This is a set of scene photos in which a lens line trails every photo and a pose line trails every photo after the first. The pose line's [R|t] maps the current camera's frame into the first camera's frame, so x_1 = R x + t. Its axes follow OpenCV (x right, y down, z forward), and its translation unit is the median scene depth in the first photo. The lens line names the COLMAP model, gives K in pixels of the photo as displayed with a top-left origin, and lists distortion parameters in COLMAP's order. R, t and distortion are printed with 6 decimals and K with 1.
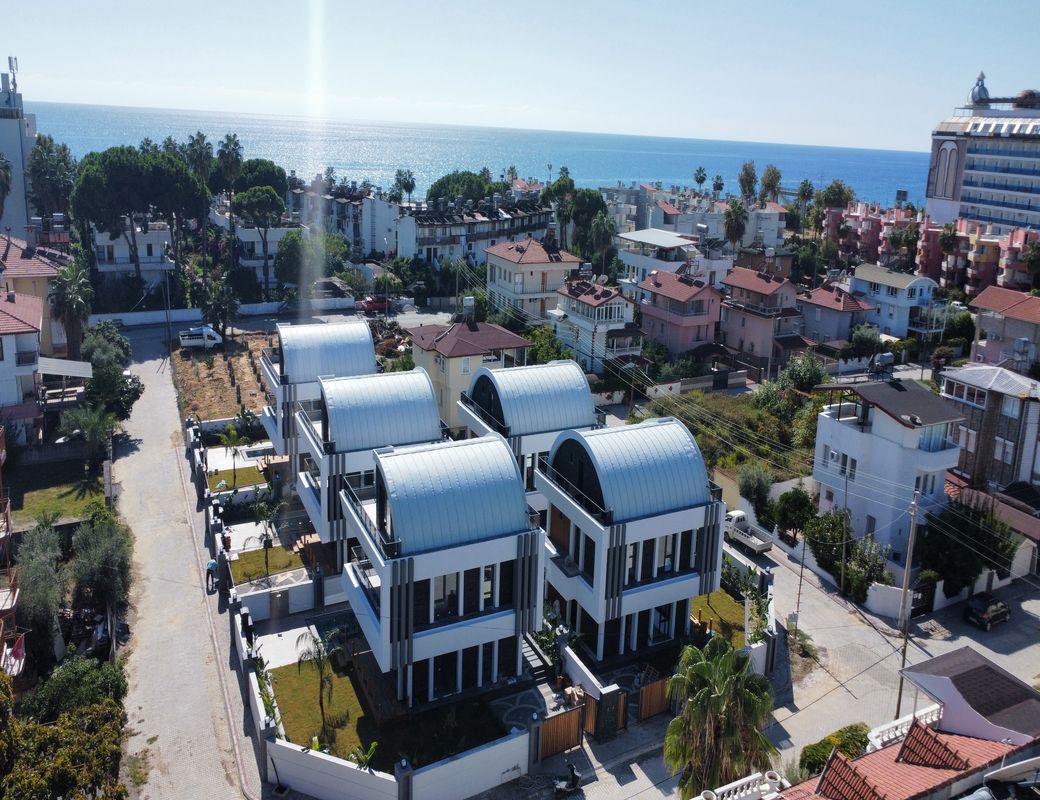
lens RADIAL K [[793.5, 0, 523.6], [0, 793.5, 245.0], [0, 0, 1]] dist [0.002756, 0.001889]
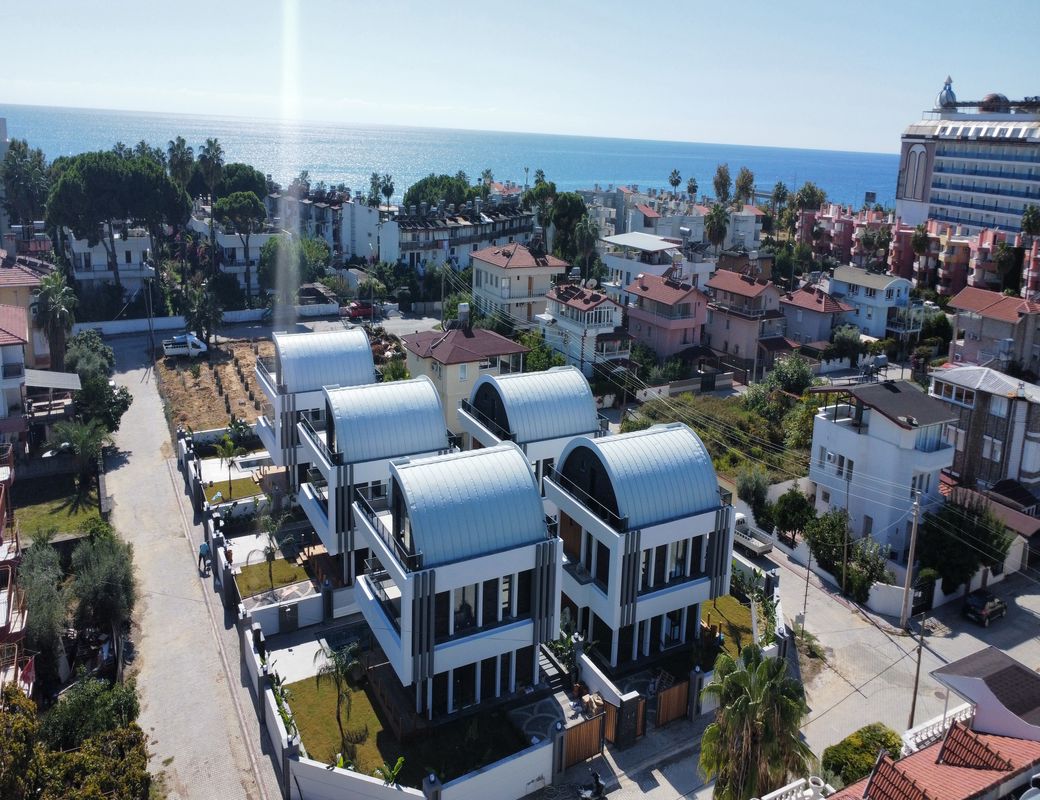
lens RADIAL K [[793.5, 0, 523.6], [0, 793.5, 245.0], [0, 0, 1]] dist [0.002756, 0.001889]
pose [[0.999215, -0.006135, 0.039134, -0.025388], [0.006233, 0.999978, -0.002388, -0.003610], [-0.039118, 0.002630, 0.999231, 0.000890]]
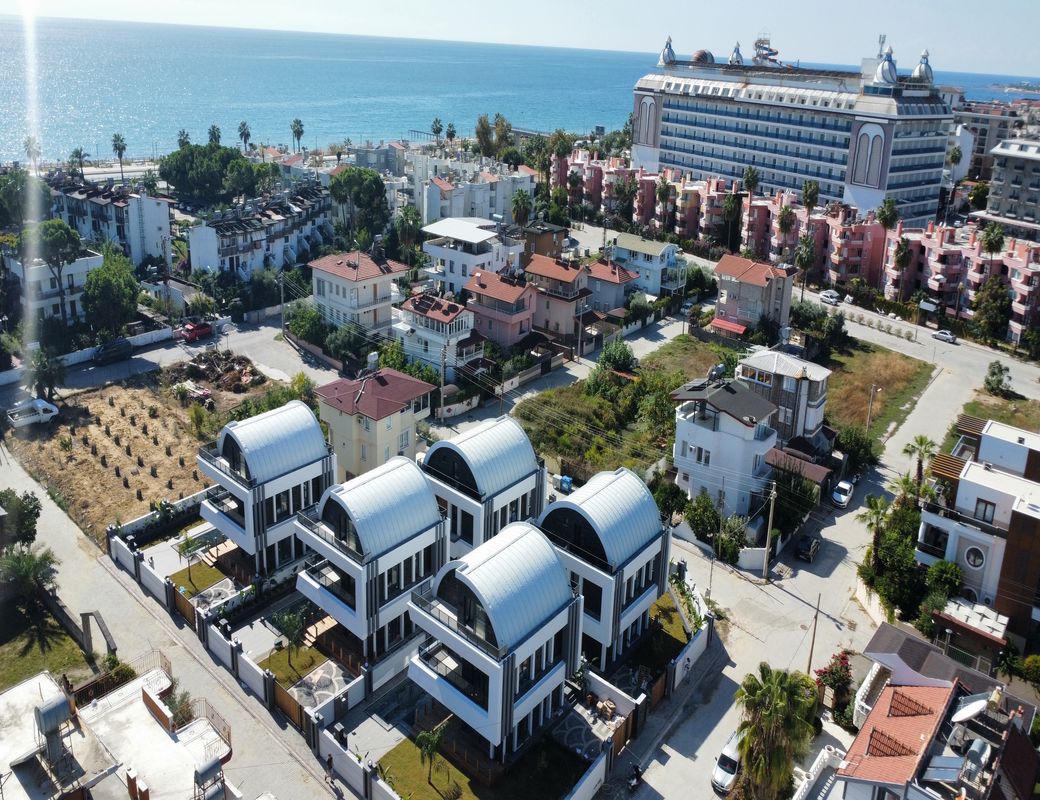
lens RADIAL K [[802.7, 0, 525.3], [0, 802.7, 199.4], [0, 0, 1]] dist [0.005435, -0.001523]
pose [[0.919301, -0.075051, 0.386332, -0.225116], [0.050037, 0.995971, 0.074417, -0.168896], [-0.390361, -0.049081, 0.919353, -0.062044]]
